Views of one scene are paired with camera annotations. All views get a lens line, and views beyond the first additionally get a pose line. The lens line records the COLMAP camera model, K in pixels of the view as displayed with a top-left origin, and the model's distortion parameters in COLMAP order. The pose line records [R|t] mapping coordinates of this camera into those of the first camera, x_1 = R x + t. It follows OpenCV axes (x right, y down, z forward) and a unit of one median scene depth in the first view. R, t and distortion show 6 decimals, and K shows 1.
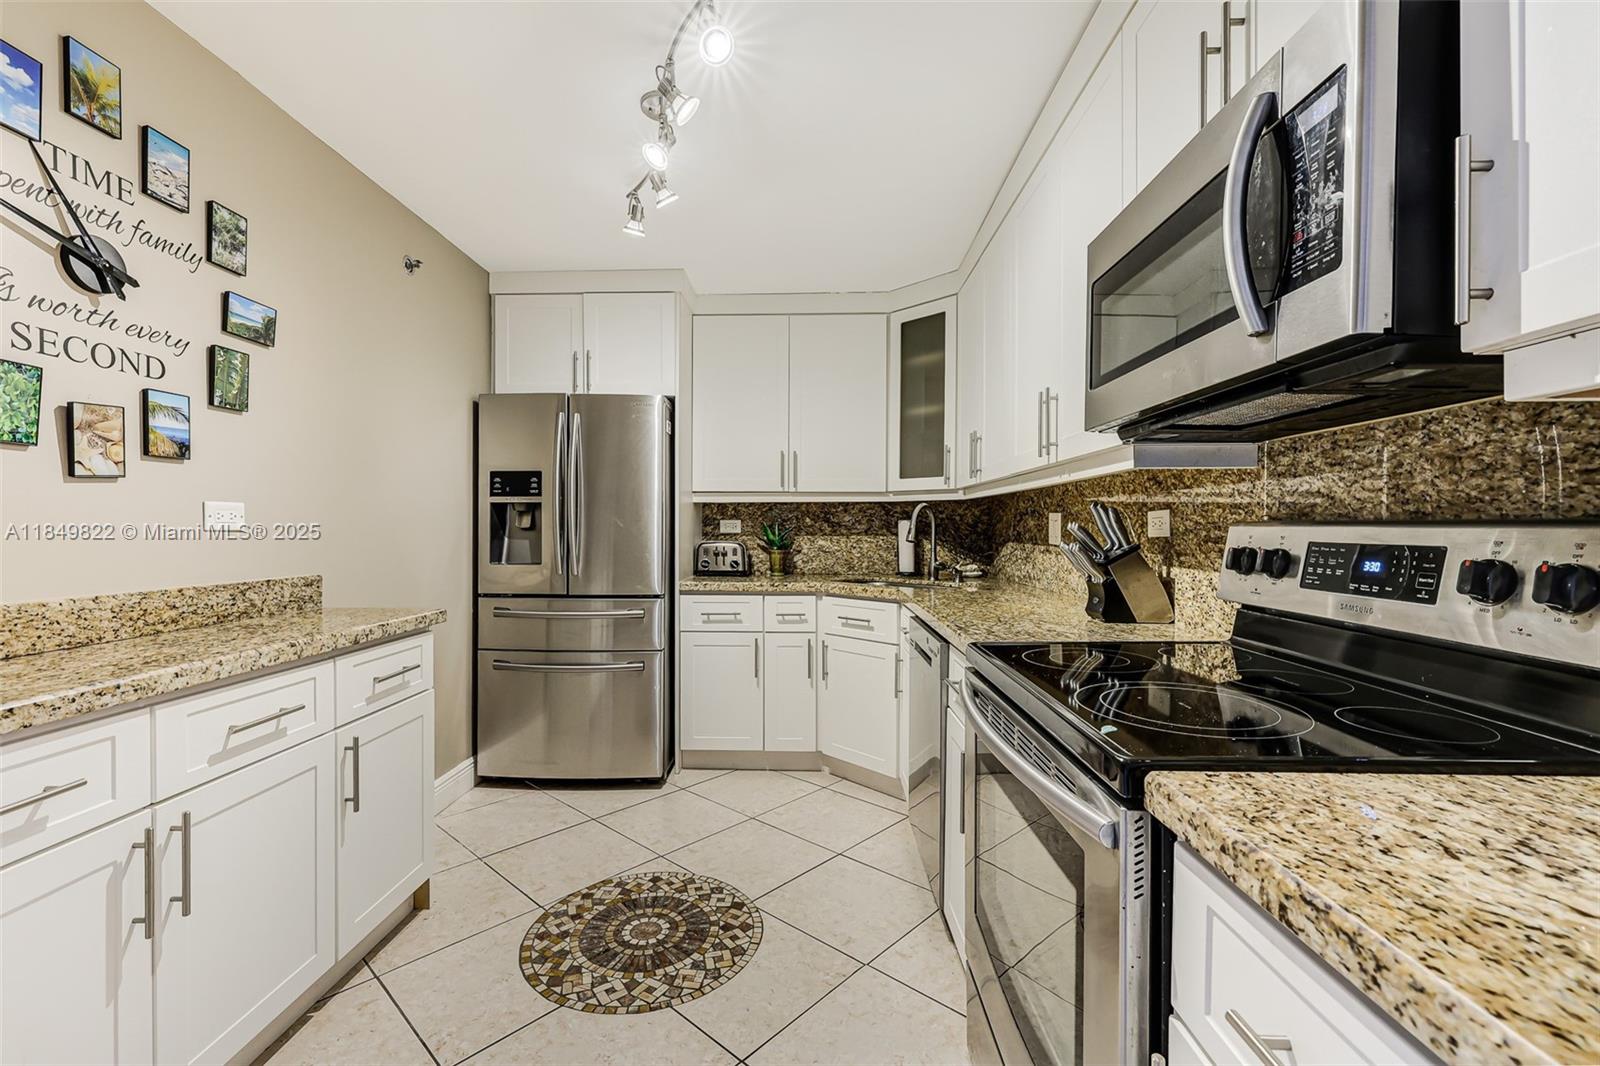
lens RADIAL K [[687.3, 0, 796.4], [0, 687.3, 525.0], [0, 0, 1]] dist [-0.000821, 0.000048]
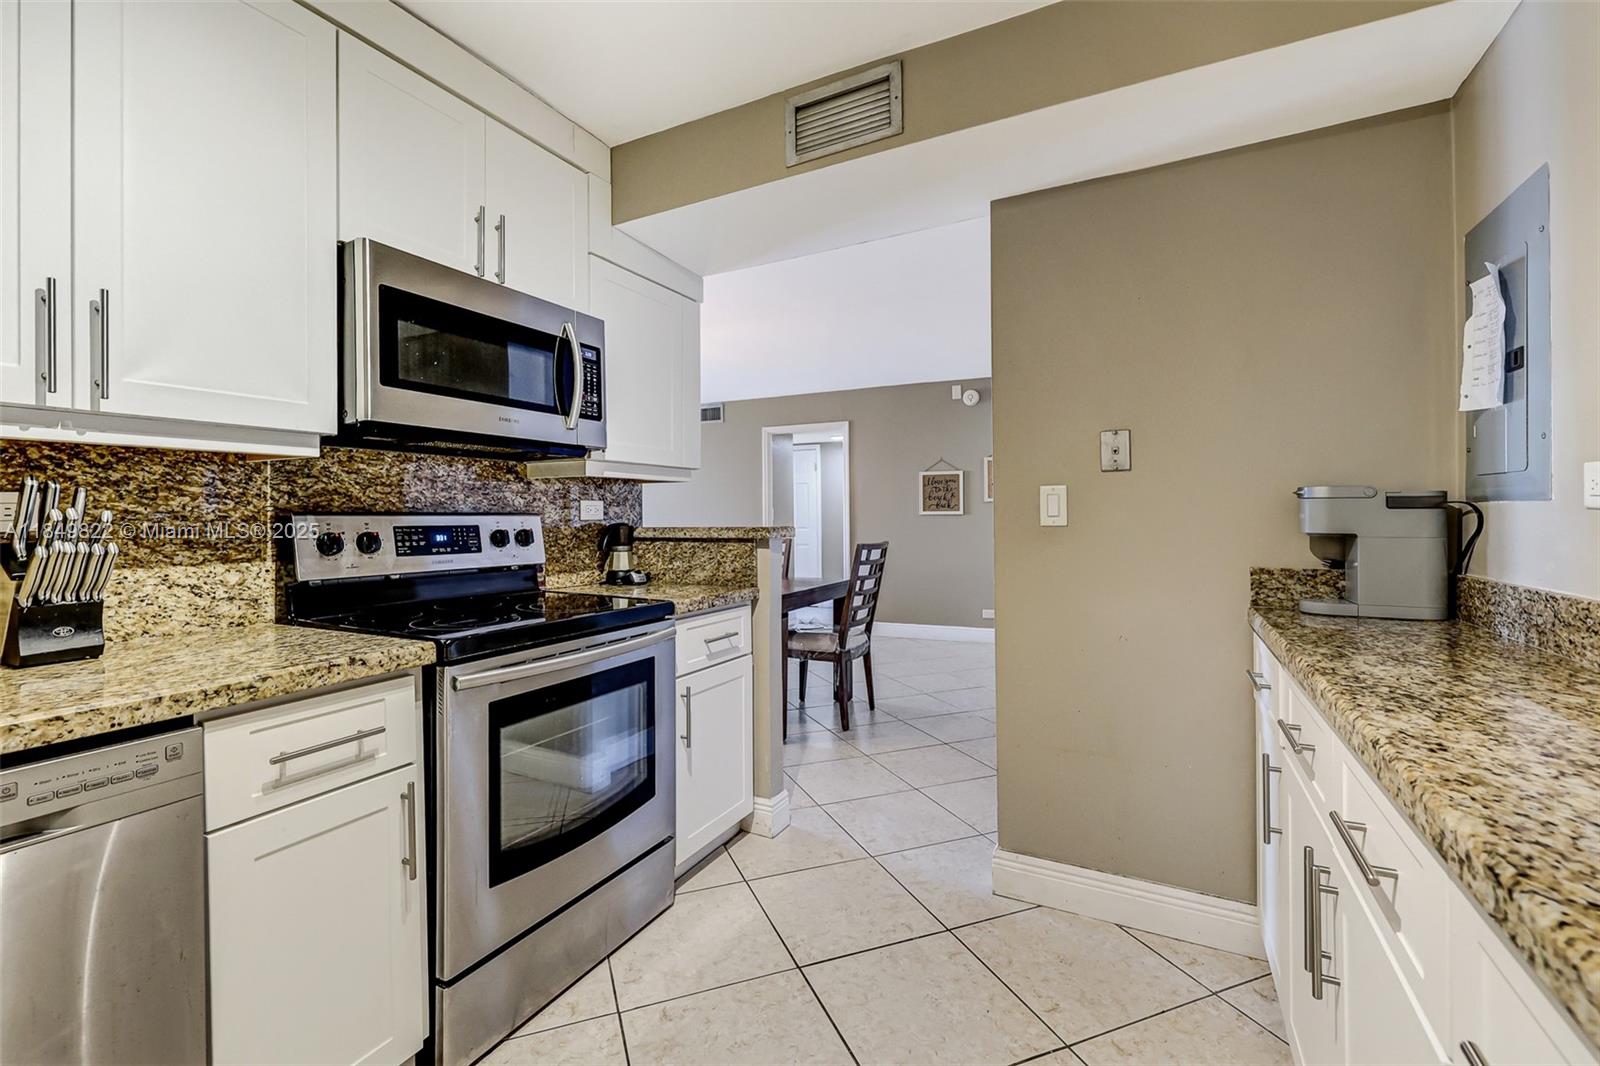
lens RADIAL K [[671.4, 0, 799.3], [0, 671.4, 520.9], [0, 0, 1]] dist [0.000167, -0.000045]
pose [[-0.878836, -0.007119, 0.477071, -0.476826], [-0.003951, 0.999963, 0.007644, -0.001070], [-0.477107, 0.004833, -0.878832, 1.200067]]
